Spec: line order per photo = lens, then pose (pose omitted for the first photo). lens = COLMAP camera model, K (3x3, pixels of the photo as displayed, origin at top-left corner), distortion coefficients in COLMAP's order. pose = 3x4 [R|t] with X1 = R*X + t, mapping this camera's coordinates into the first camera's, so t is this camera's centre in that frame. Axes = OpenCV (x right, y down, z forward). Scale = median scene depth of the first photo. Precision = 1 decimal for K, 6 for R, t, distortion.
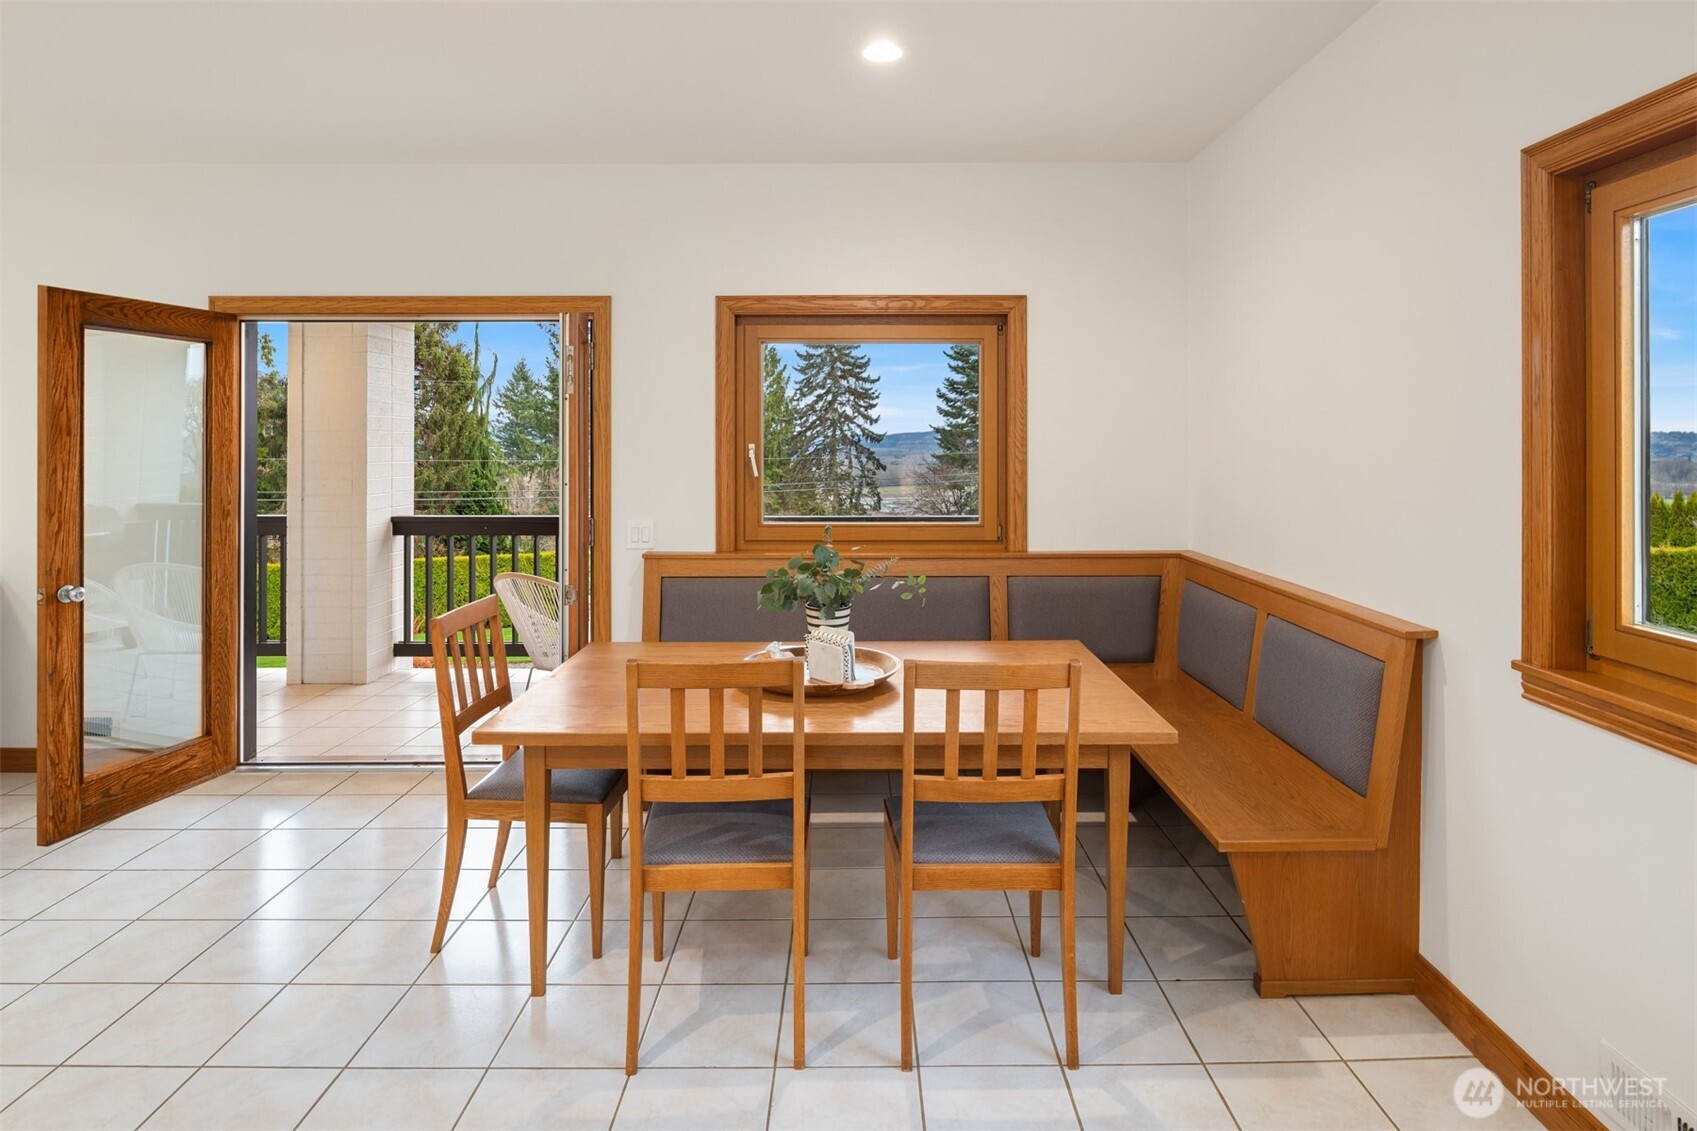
lens RADIAL K [[924.0, 0, 848.6], [0, 924.0, 439.2], [0, 0, 1]] dist [-0.018598, -0.000625]
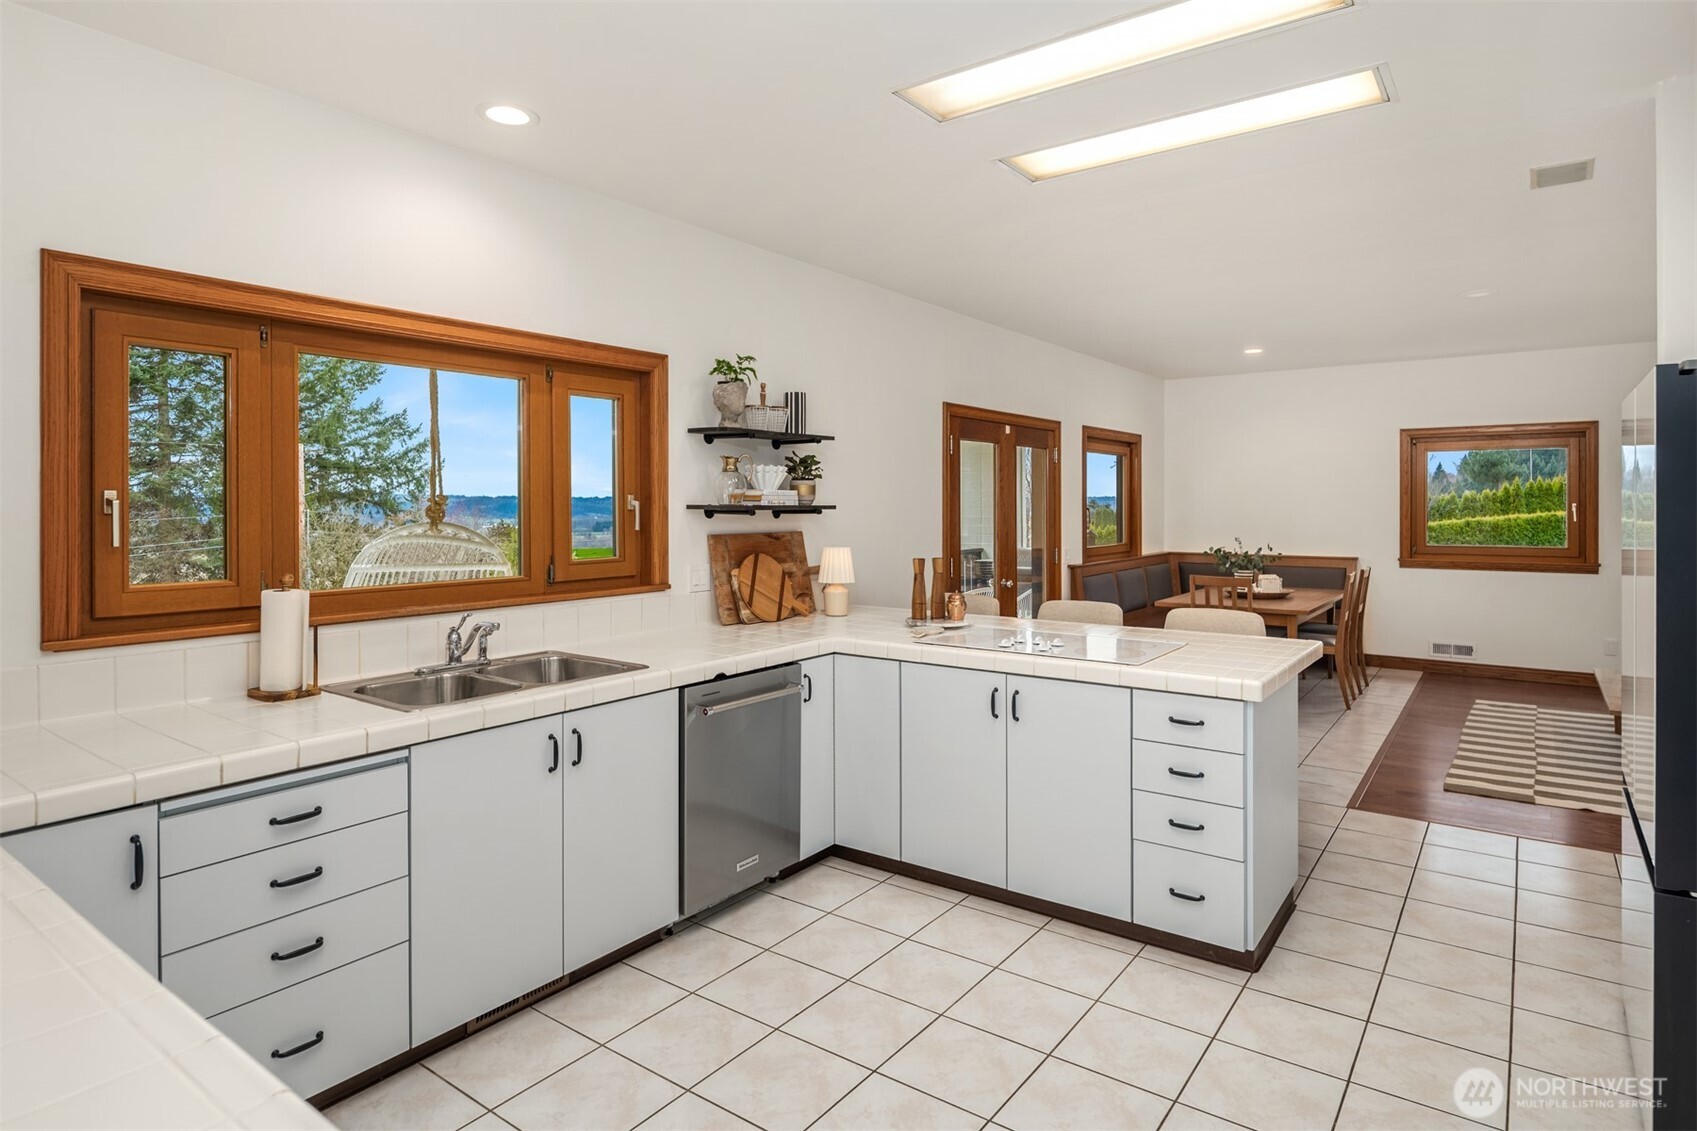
lens RADIAL K [[929.6, 0, 851.0], [0, 929.6, 503.4], [0, 0, 1]] dist [-0.001657, -0.000677]
pose [[0.584617, -0.004119, 0.811299, -1.937087], [0.002480, 0.999992, 0.003291, -0.005766], [-0.811305, 0.000088, 0.584623, 0.285058]]
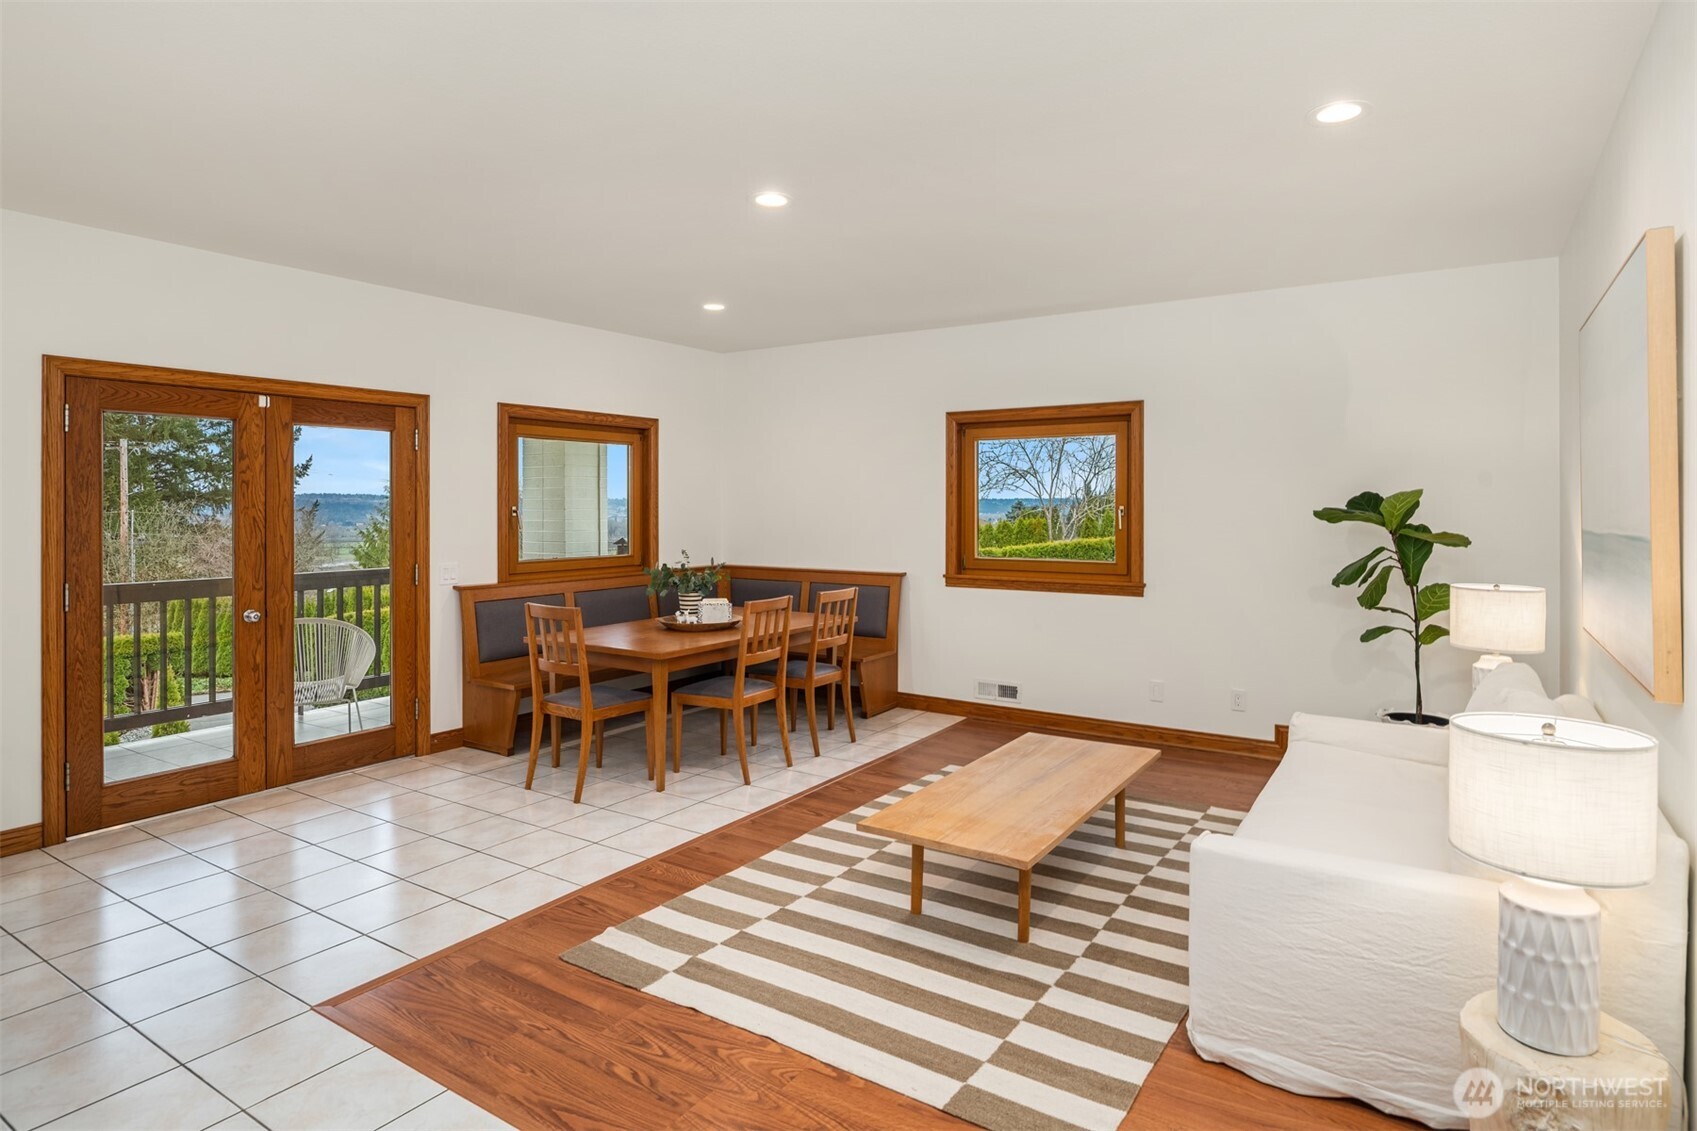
lens RADIAL K [[929.6, 0, 851.0], [0, 929.6, 503.4], [0, 0, 1]] dist [-0.001657, -0.000677]
pose [[0.542424, -0.000603, 0.840105, -1.057719], [-0.000667, 0.999999, 0.001148, -0.002401], [-0.840105, -0.001183, 0.542423, -0.231112]]
